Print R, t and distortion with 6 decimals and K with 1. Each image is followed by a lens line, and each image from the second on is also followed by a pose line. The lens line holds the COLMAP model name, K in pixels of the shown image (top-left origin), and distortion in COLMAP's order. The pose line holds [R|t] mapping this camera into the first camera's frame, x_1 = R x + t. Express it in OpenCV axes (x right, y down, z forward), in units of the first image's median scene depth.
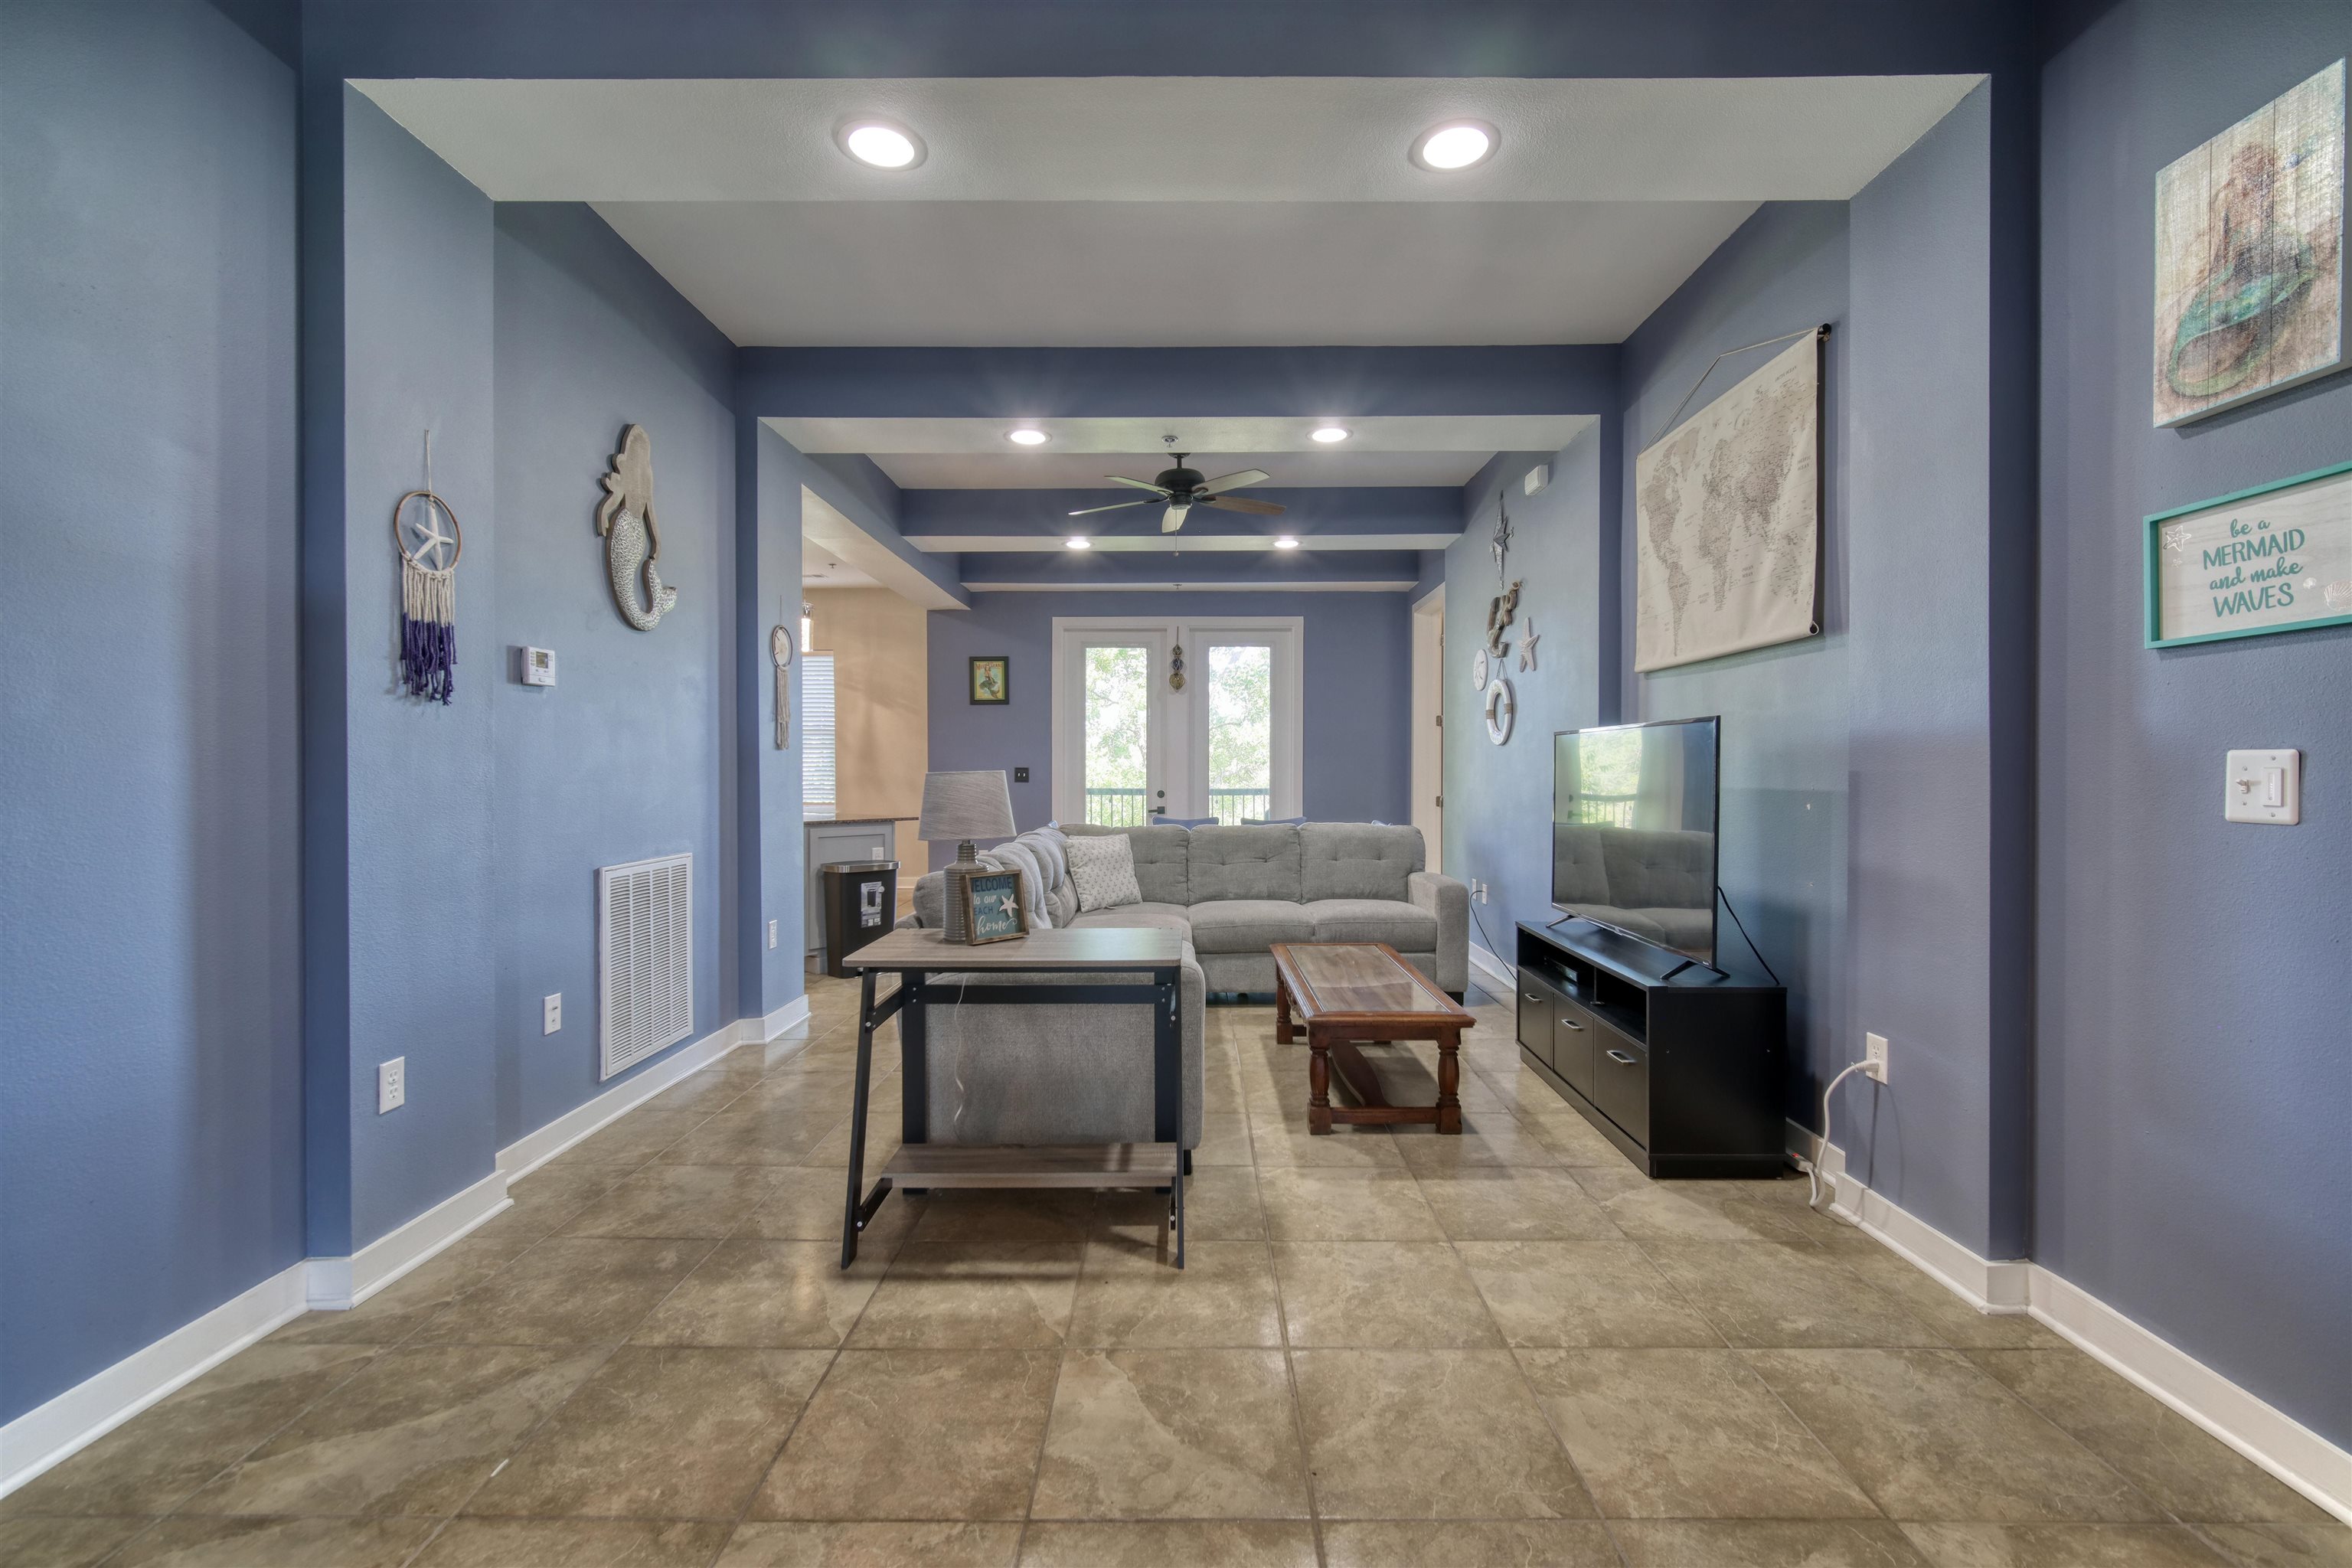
lens RADIAL K [[944.4, 0, 1189.5], [0, 944.4, 774.9], [0, 0, 1]] dist [0.000433, -0.000297]
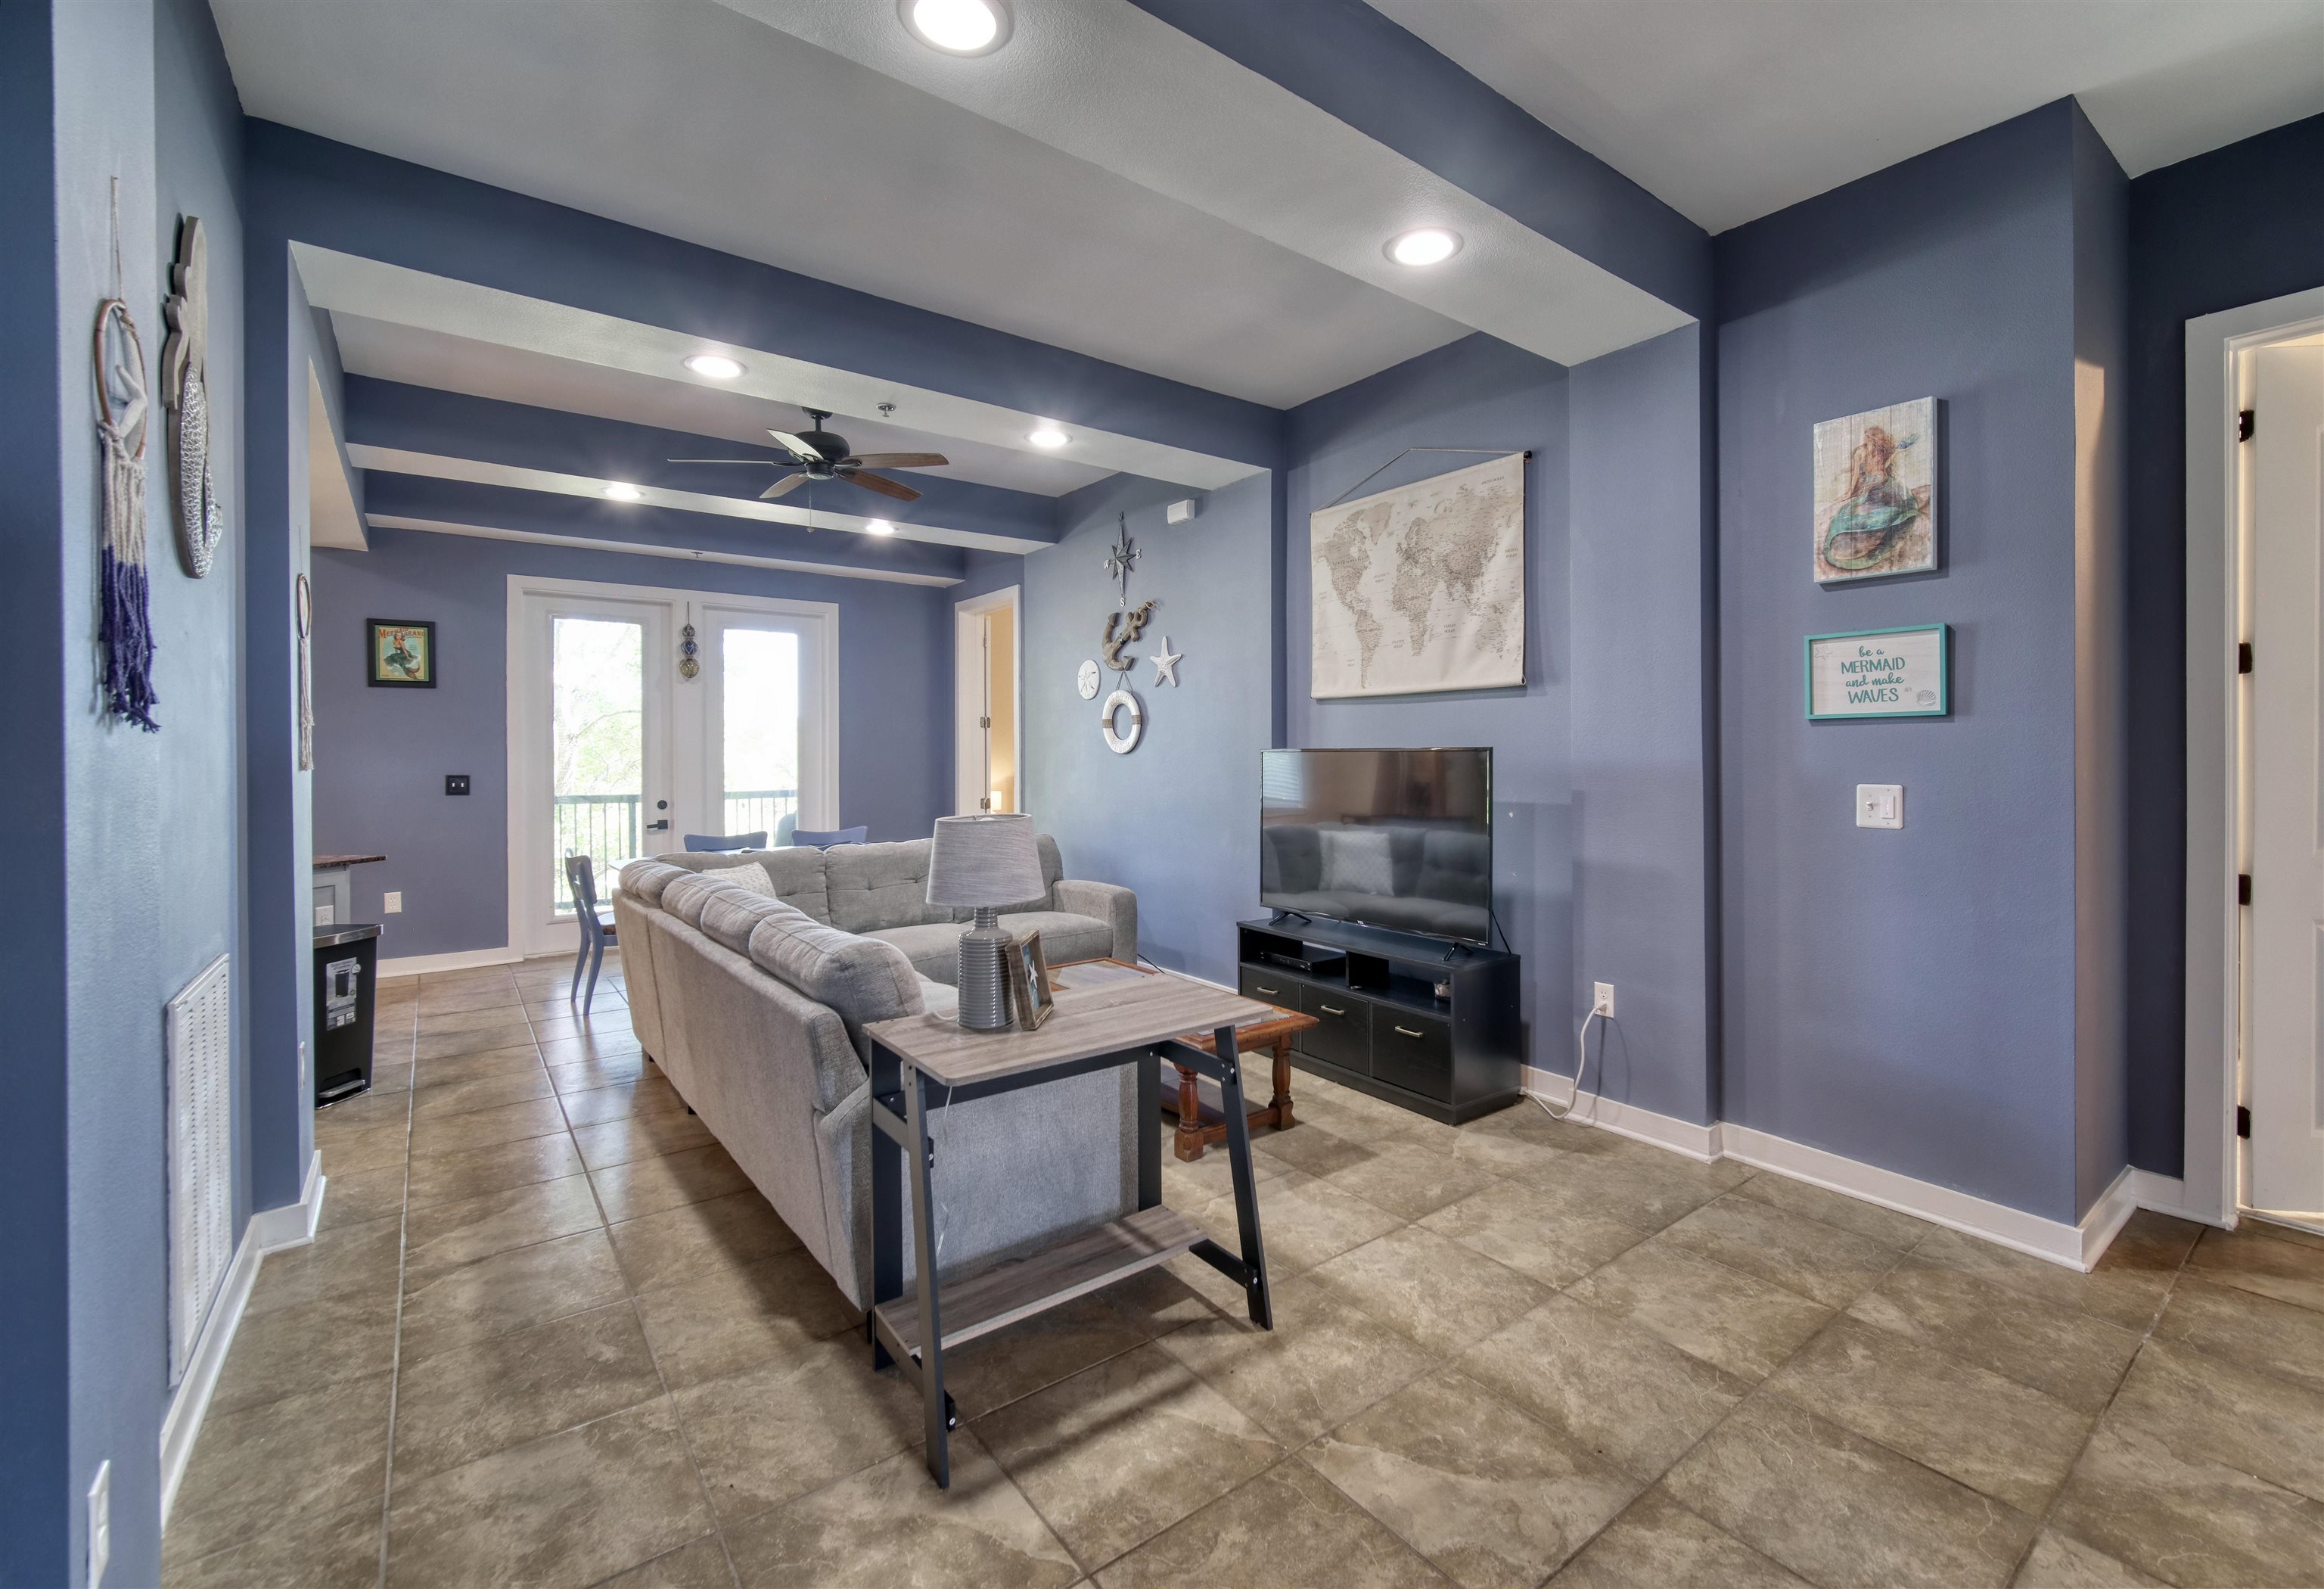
lens RADIAL K [[966.4, 0, 1153.3], [0, 966.4, 757.9], [0, 0, 1]] dist [0.000310, -0.000626]
pose [[0.804487, -0.002474, 0.593965, -0.565047], [0.005743, 0.999977, -0.003614, -0.045602], [-0.593942, 0.006318, 0.804483, 0.227799]]
